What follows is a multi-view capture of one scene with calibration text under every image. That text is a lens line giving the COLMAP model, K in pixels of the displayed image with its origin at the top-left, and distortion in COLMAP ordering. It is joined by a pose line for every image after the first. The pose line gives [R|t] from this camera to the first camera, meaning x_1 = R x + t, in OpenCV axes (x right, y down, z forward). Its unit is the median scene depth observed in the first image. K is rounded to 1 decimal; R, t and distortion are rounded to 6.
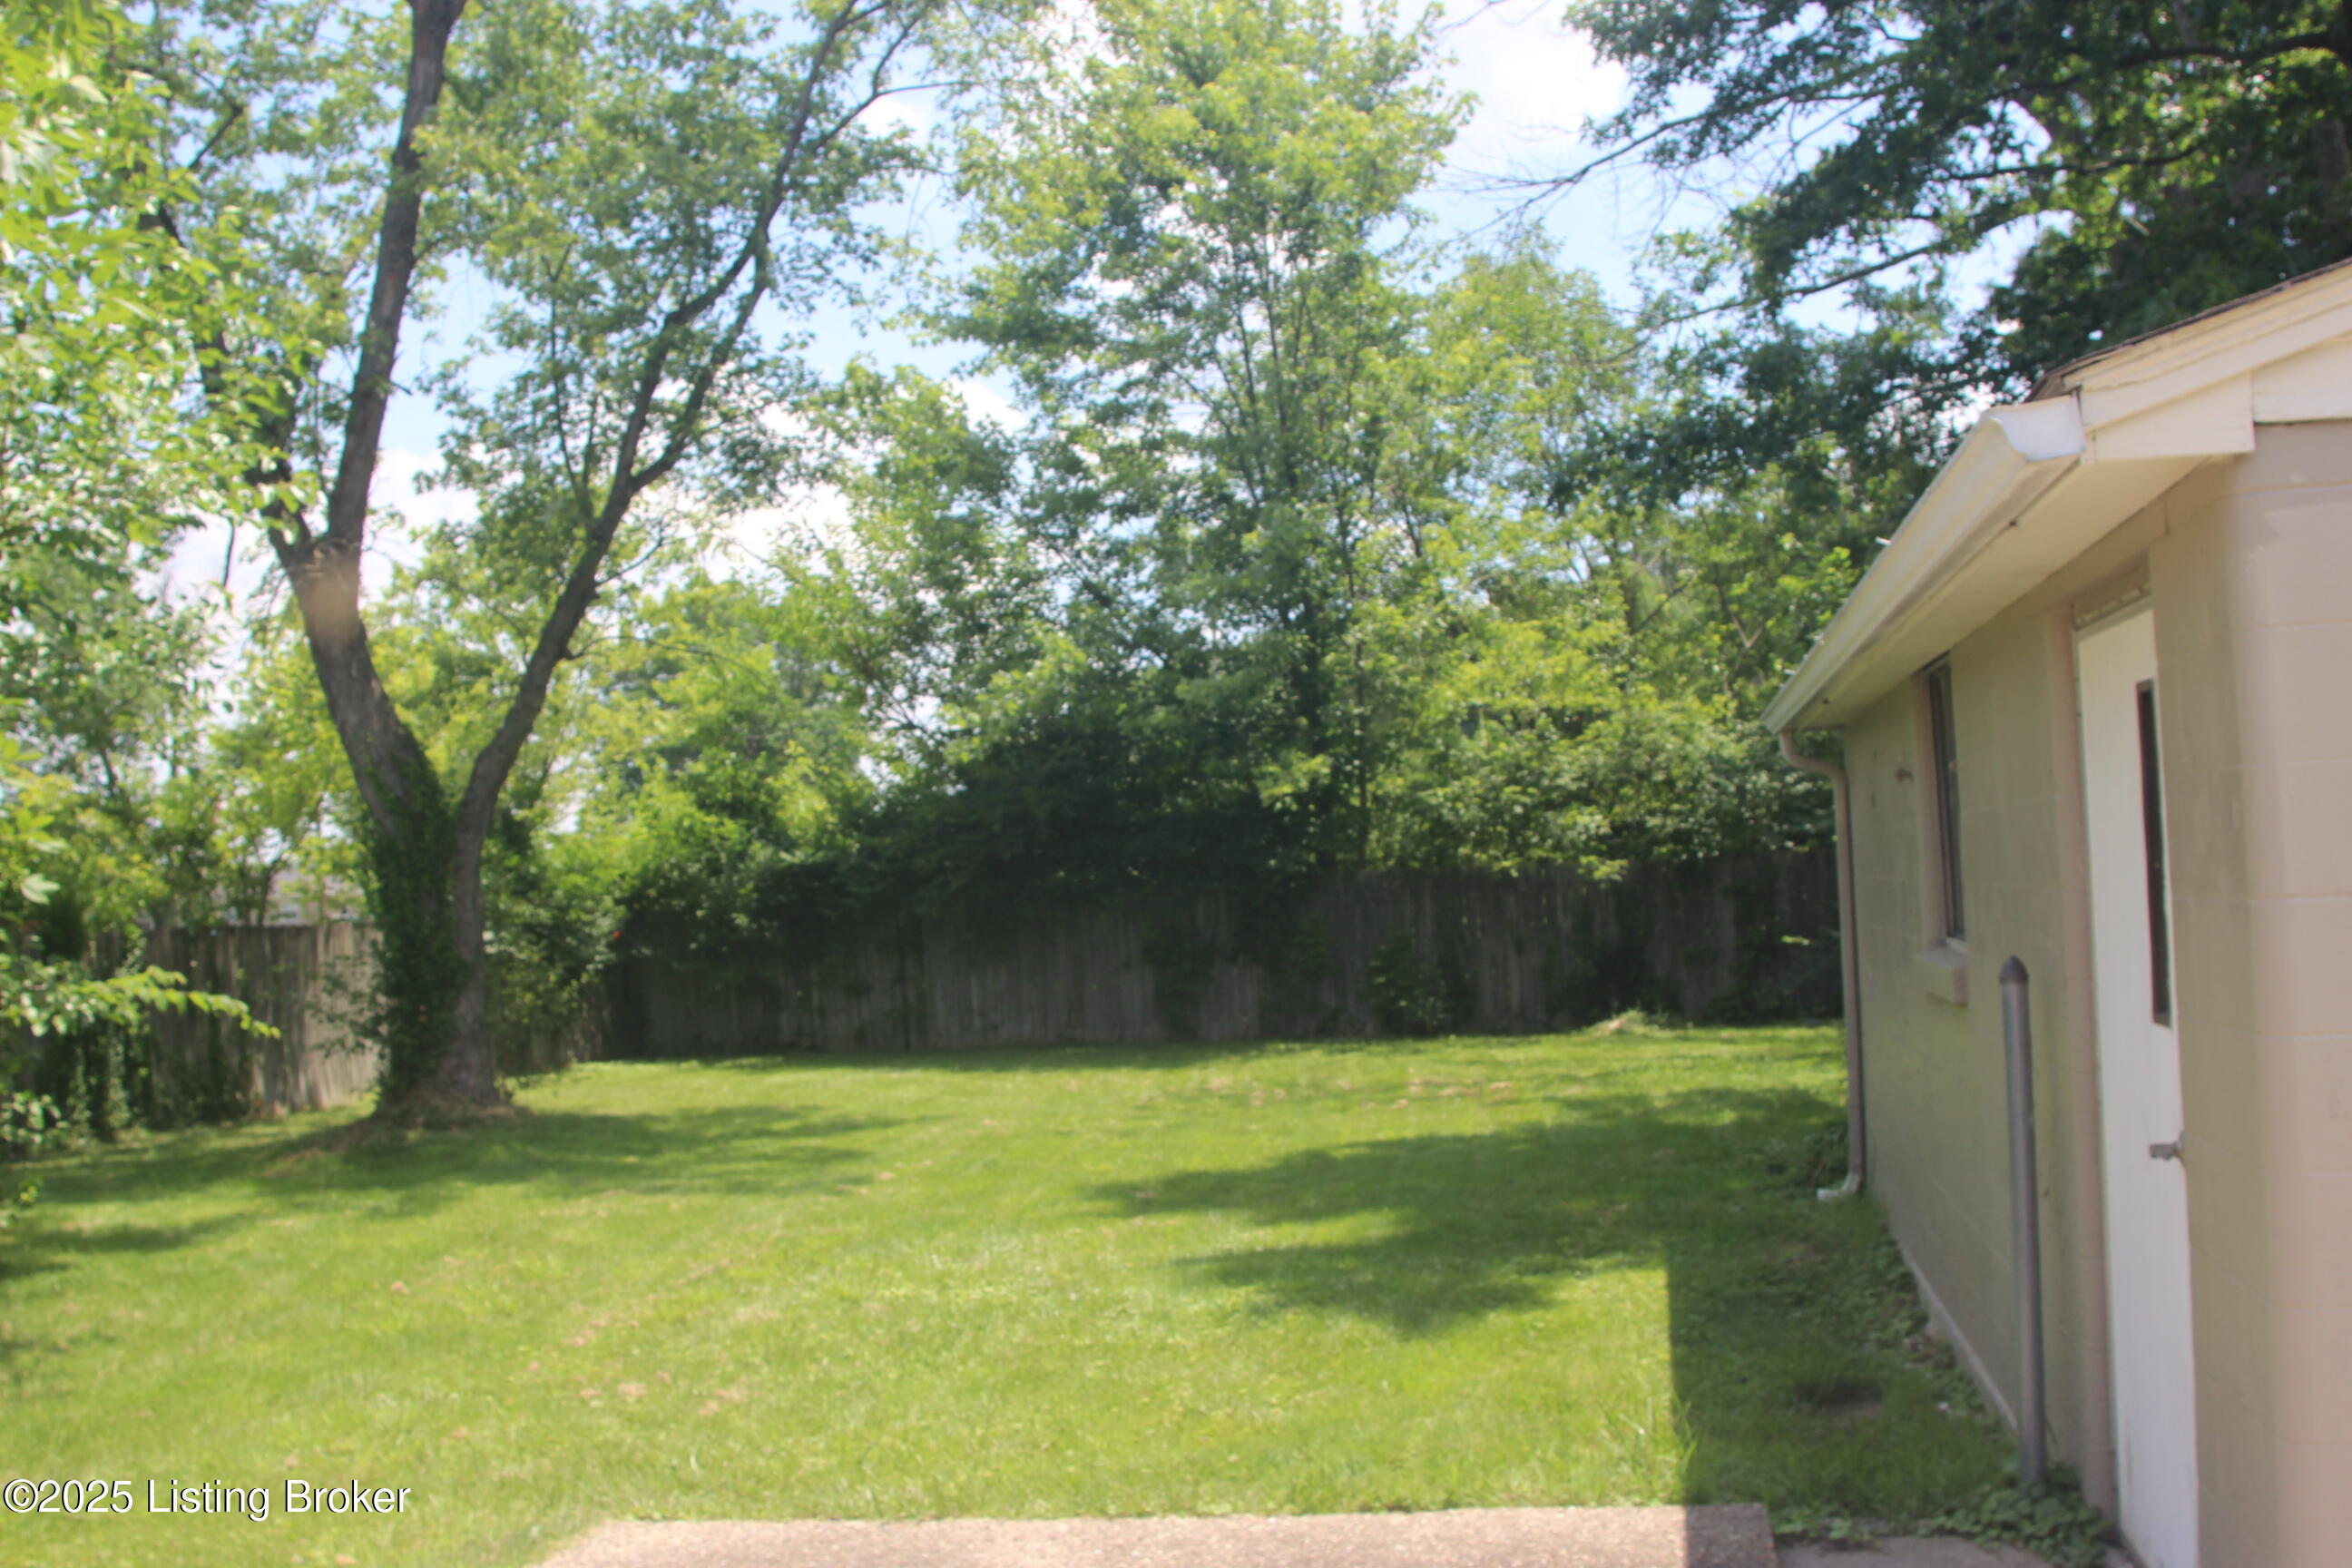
lens RADIAL K [[2106.7, 0, 1176.0], [0, 2106.7, 784.0], [0, 0, 1]] dist [-0.147869, 0.115158]
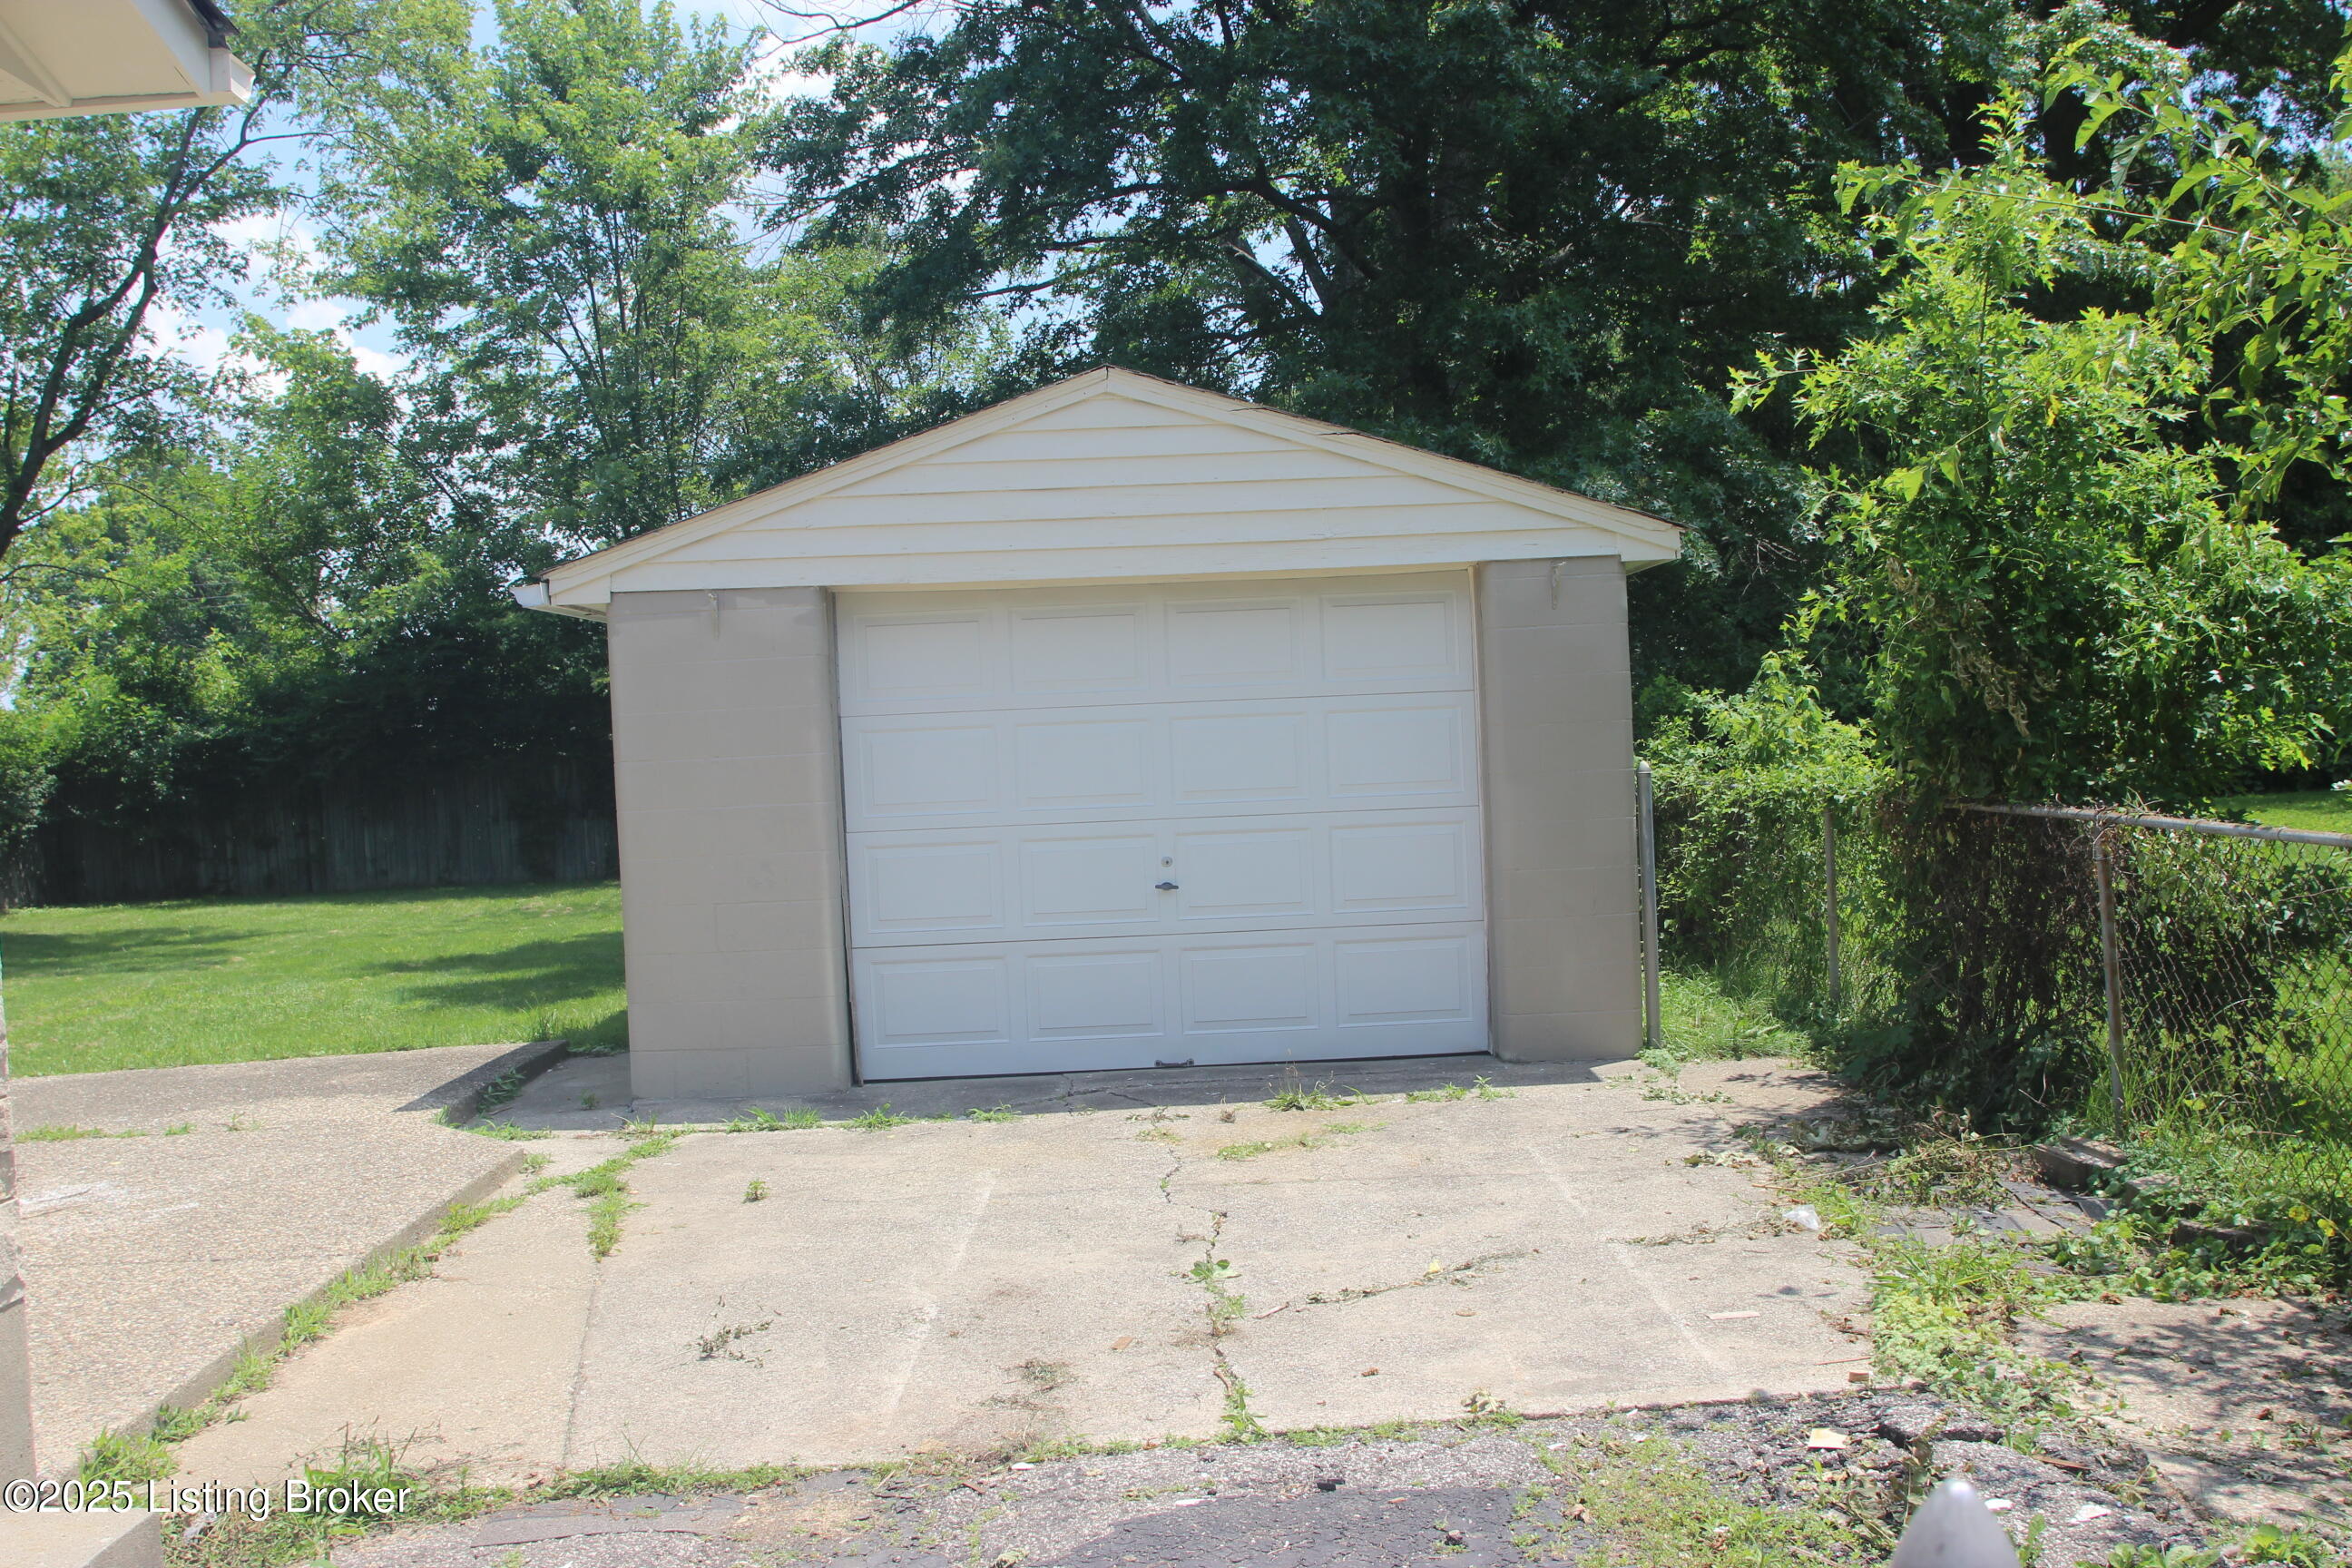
lens RADIAL K [[2106.7, 0, 1176.0], [0, 2106.7, 784.0], [0, 0, 1]] dist [-0.147869, 0.115158]
pose [[0.971887, -0.005385, 0.235386, 0.113547], [-0.009672, 0.997981, 0.062768, -0.019561], [-0.235249, -0.063280, 0.969873, -0.370630]]
